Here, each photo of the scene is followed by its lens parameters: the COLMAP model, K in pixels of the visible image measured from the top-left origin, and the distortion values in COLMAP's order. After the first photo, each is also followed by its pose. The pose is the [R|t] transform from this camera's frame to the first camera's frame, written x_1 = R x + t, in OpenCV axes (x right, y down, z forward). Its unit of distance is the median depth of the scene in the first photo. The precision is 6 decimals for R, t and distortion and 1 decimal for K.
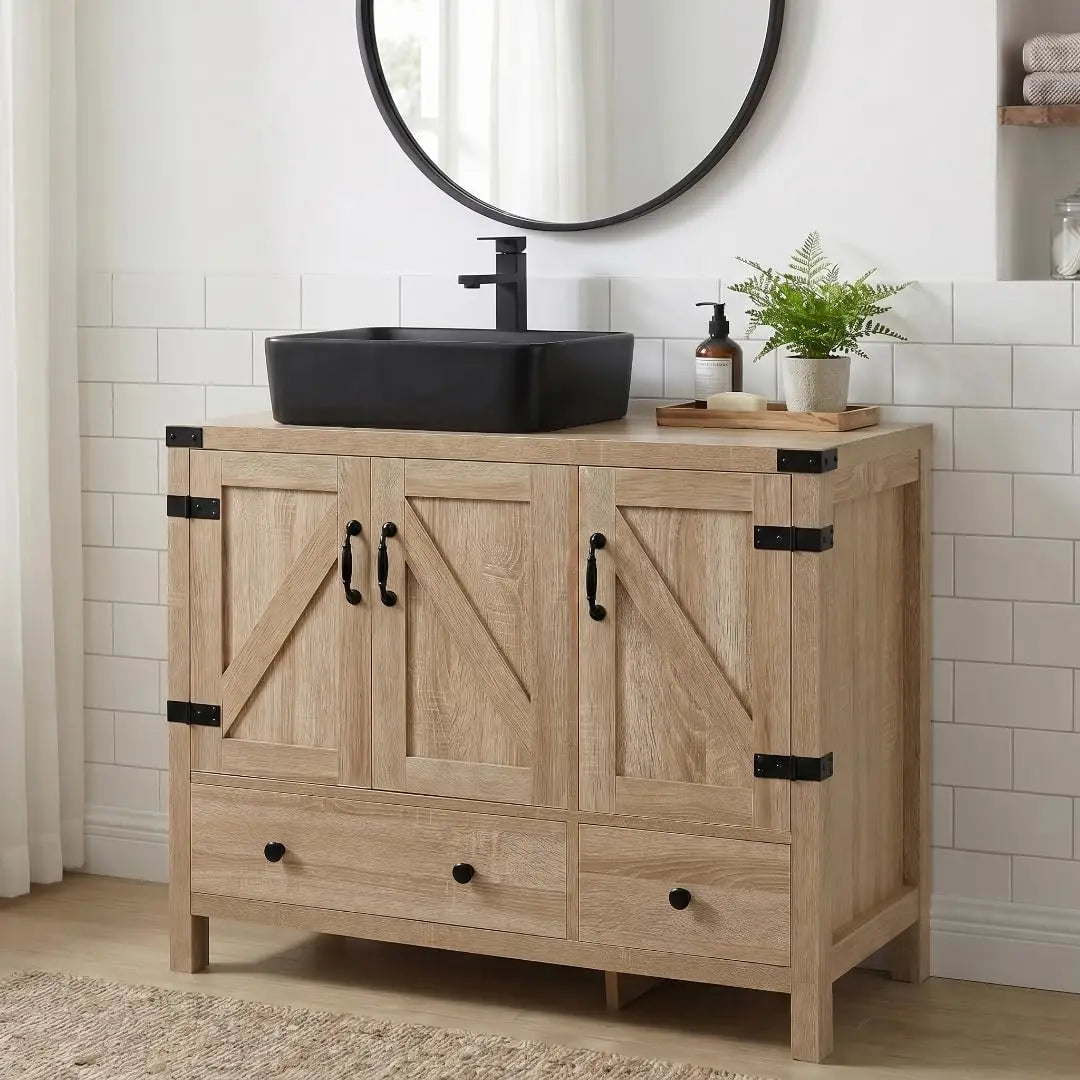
lens RADIAL K [[3301.3, 0, 461.8], [0, 3301.3, 538.9], [0, 0, 1]] dist [0.035401, -0.135178]
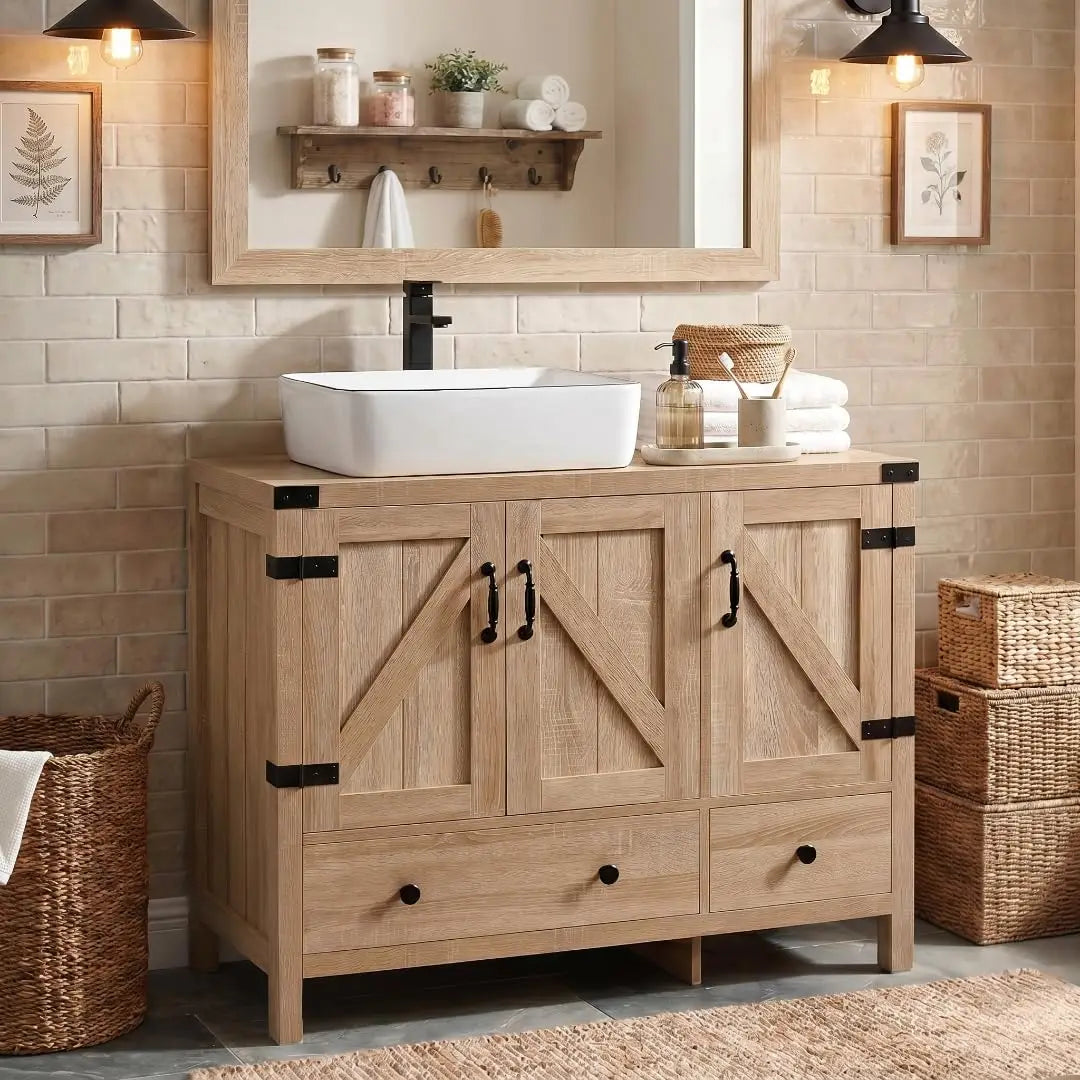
lens RADIAL K [[3301.3, 0, 461.8], [0, 3301.3, 538.9], [0, 0, 1]] dist [0.035401, -0.135178]
pose [[0.558361, -0.077794, 0.825943, -0.942815], [0.082255, 0.995879, 0.038193, -0.056281], [-0.825510, 0.046613, 0.562459, 0.433062]]
